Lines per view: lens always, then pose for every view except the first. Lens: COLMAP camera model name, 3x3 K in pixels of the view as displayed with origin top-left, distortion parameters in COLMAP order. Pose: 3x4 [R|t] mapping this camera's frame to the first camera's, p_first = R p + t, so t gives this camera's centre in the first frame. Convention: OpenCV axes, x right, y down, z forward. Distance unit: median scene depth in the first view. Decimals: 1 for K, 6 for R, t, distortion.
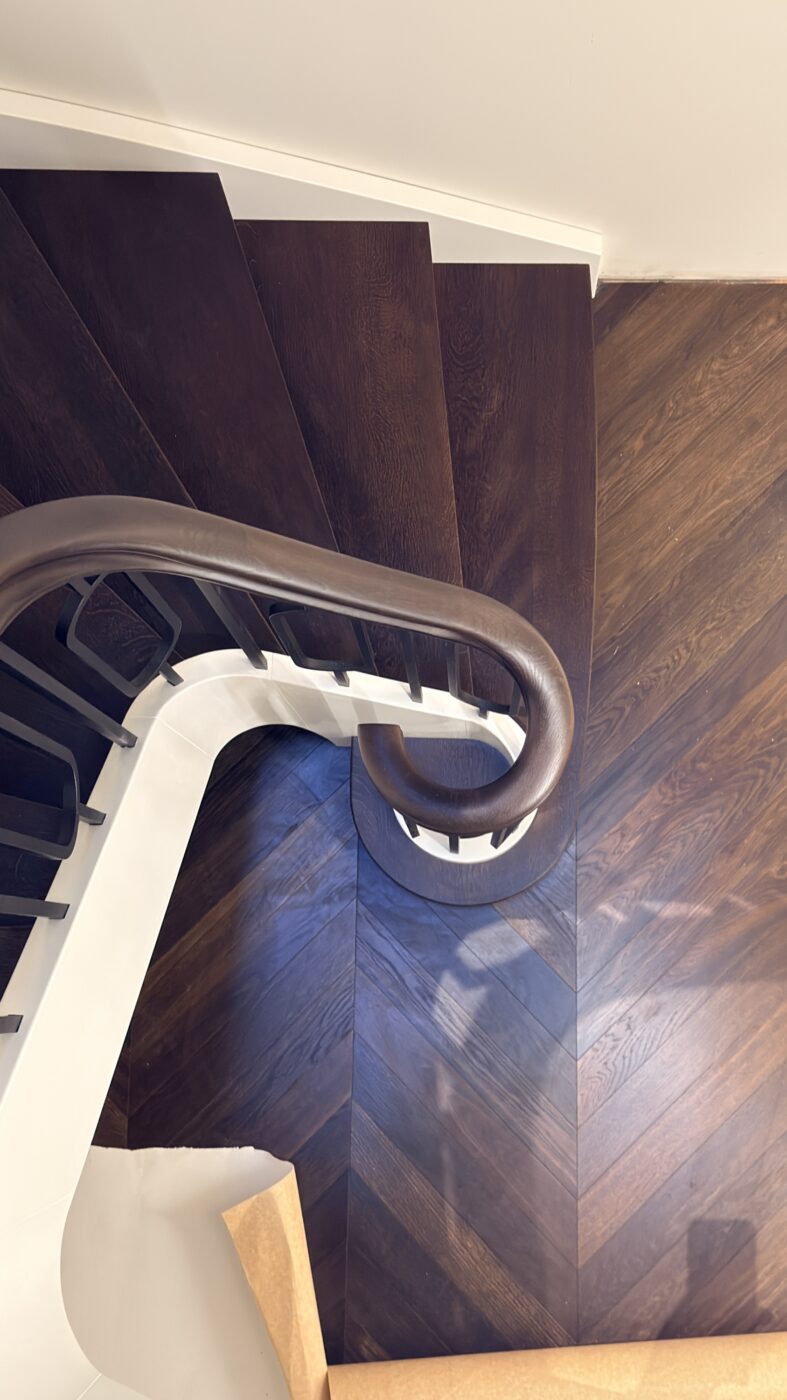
lens RADIAL K [[1721.8, 0, 391.0], [0, 1721.8, 689.7], [0, 0, 1]] dist [0.143421, 0.000000]
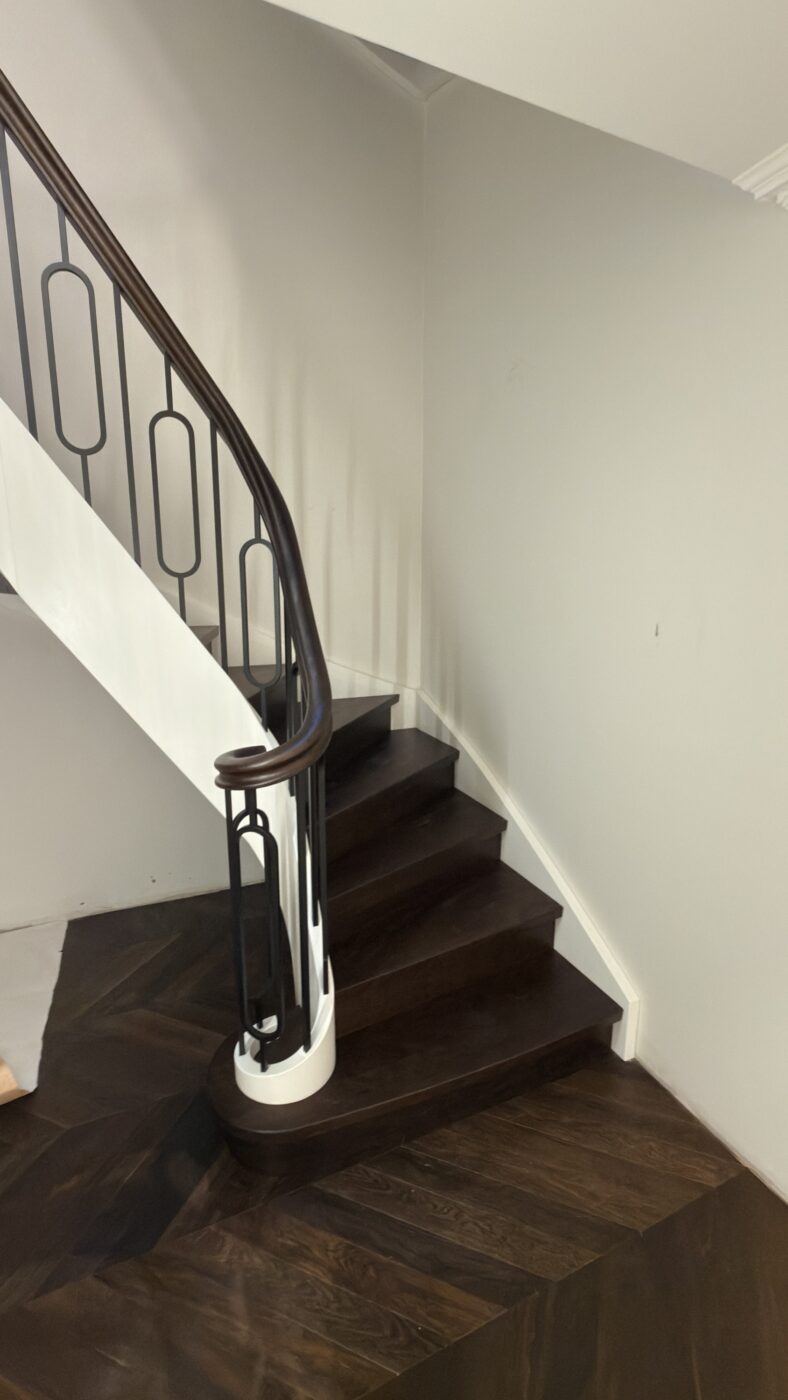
lens RADIAL K [[628.1, 0, 396.6], [0, 628.1, 699.0], [0, 0, 1]] dist [0.001365, 0.000543]
pose [[0.412347, 0.161210, -0.896650, 0.500929], [-0.903383, 0.199581, -0.379560, 0.111654], [0.117766, 0.966529, 0.227931, 0.552893]]
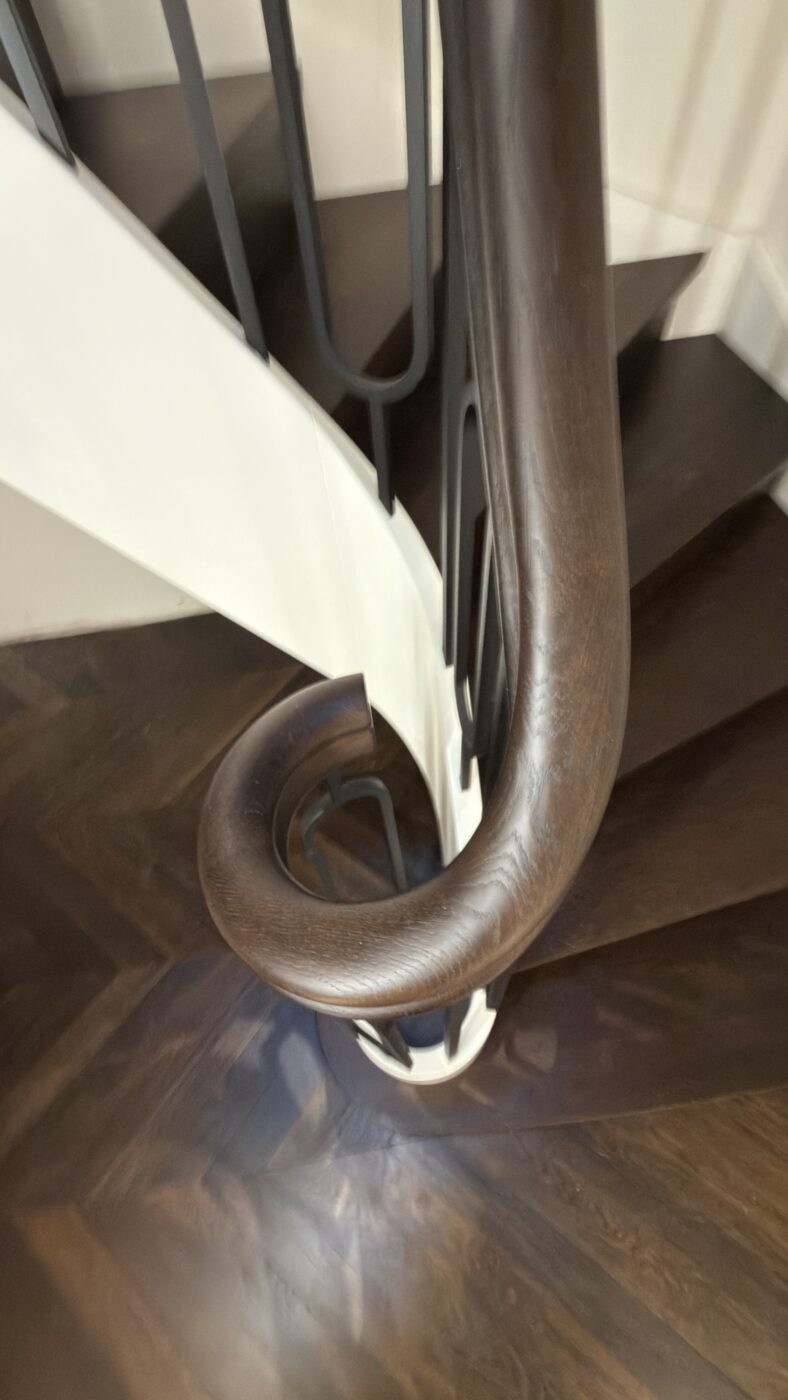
lens RADIAL K [[628.1, 0, 394.0], [0, 628.1, 687.0], [0, 0, 1]] dist [0.001365, 0.000543]
pose [[0.168176, 0.783488, -0.598217, 0.118433], [-0.966848, 0.249396, 0.054826, 0.006642], [0.192148, 0.569164, 0.799457, 0.549670]]
